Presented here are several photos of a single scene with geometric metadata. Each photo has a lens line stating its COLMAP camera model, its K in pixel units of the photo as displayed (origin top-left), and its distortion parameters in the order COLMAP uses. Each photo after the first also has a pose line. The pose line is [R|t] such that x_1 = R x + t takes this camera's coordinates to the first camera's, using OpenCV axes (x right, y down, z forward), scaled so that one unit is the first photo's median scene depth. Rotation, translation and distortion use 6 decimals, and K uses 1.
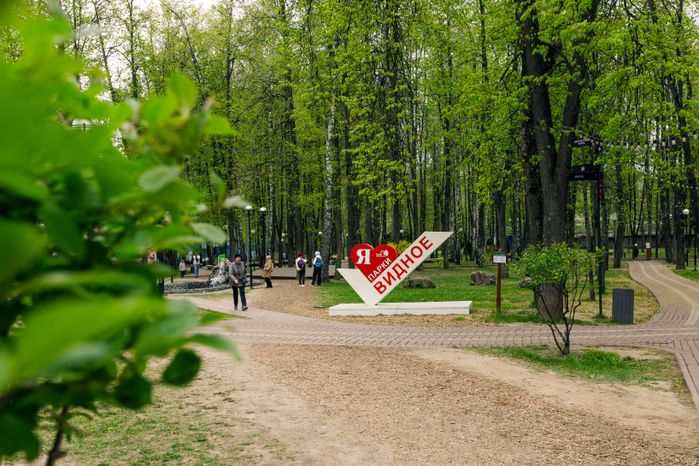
lens RADIAL K [[705.0, 0, 349.7], [0, 705.0, 233.8], [0, 0, 1]] dist [-0.001816, 0.000000]
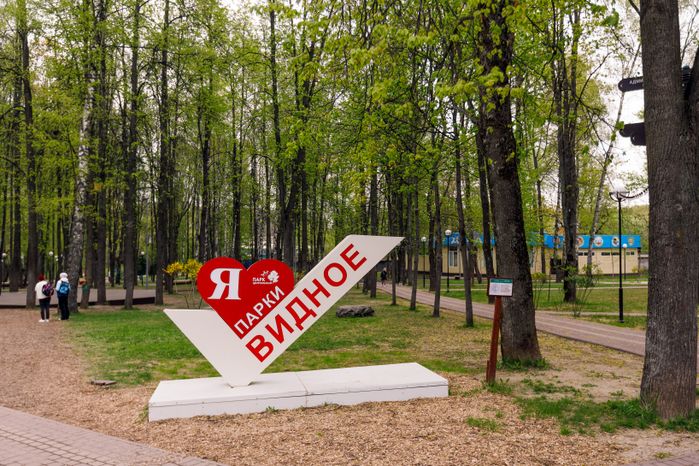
lens RADIAL K [[572.6, 0, 349.1], [0, 572.6, 232.3], [0, 0, 1]] dist [0.009261, 0.009979]
pose [[0.900313, 0.033658, 0.433941, -0.075483], [-0.013768, 0.998709, -0.048898, 0.015287], [-0.435026, 0.038049, 0.899614, 0.616188]]
